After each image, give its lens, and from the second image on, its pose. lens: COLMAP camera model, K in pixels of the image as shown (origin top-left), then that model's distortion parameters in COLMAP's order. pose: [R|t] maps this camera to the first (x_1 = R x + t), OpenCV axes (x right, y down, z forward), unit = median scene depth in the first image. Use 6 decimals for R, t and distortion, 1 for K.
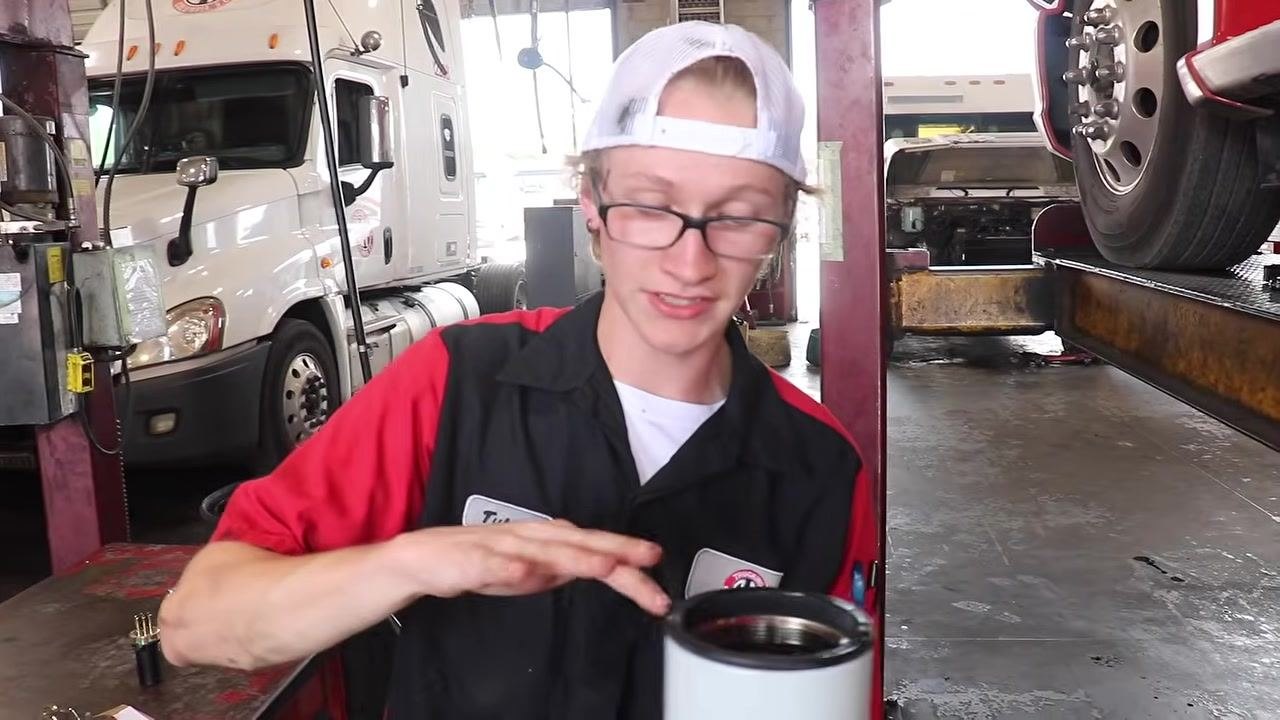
lens RADIAL K [[1119.3, 0, 631.0], [0, 1119.3, 363.5], [0, 0, 1]] dist [-0.176090, 0.146875]
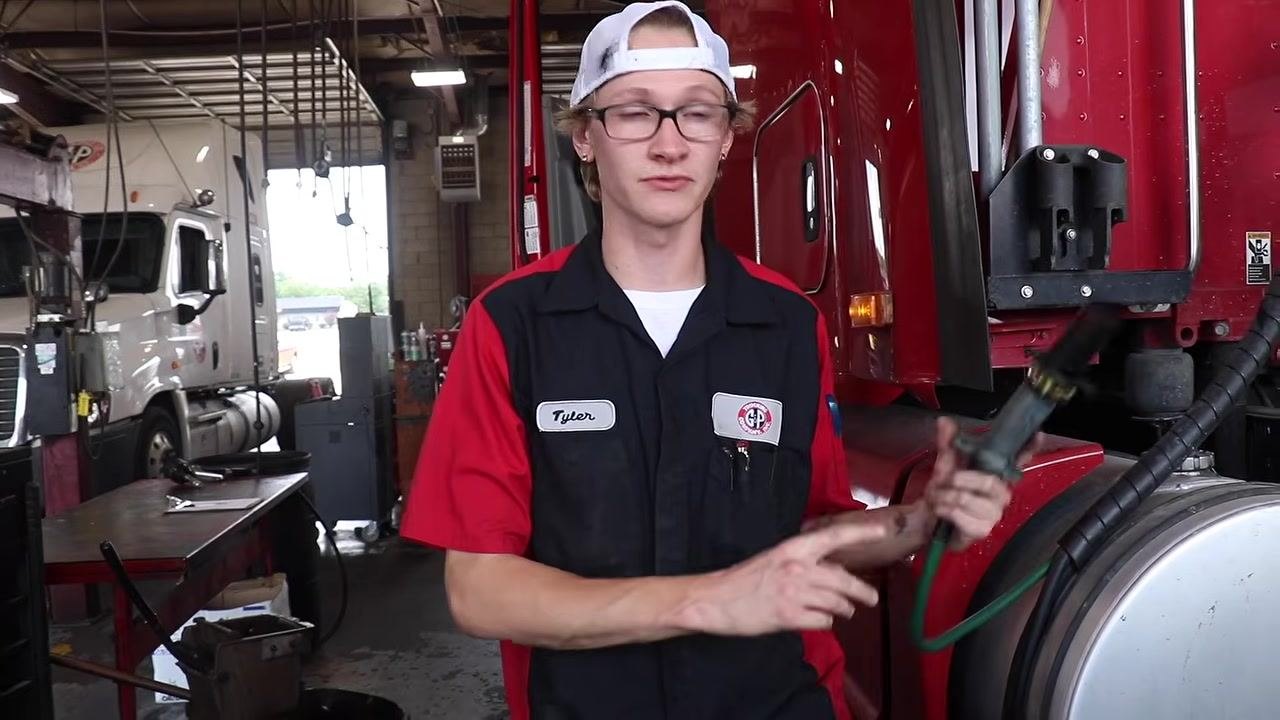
lens RADIAL K [[1119.3, 0, 639.2], [0, 1119.3, 363.2], [0, 0, 1]] dist [-0.176090, 0.146875]
pose [[0.976886, -0.011935, 0.213427, -0.015693], [0.037866, 0.992312, -0.117828, 0.091445], [-0.210380, 0.123186, 0.969827, -0.423516]]
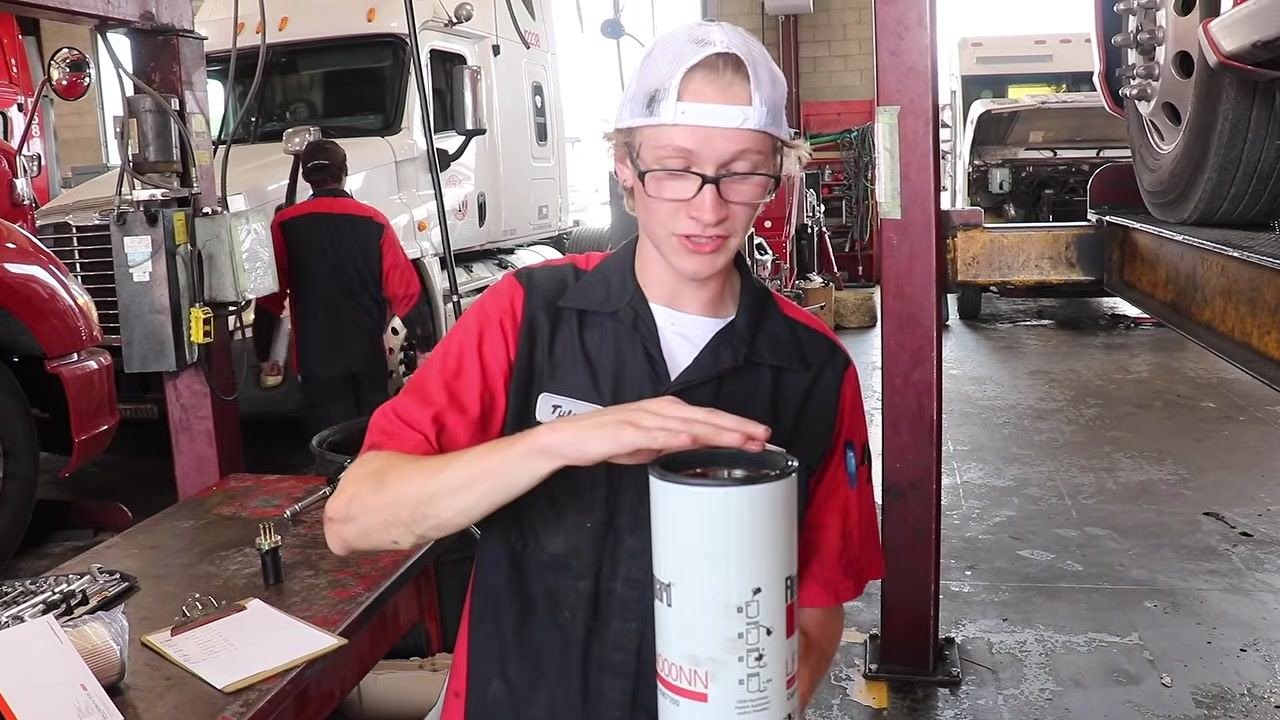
lens RADIAL K [[1119.3, 0, 610.9], [0, 1119.3, 367.9], [0, 0, 1]] dist [-0.176090, 0.146875]
pose [[0.994738, 0.004403, -0.102362, 0.011729], [-0.000745, 0.999360, 0.035750, 0.006229], [0.102453, -0.035485, 0.994105, -0.040723]]
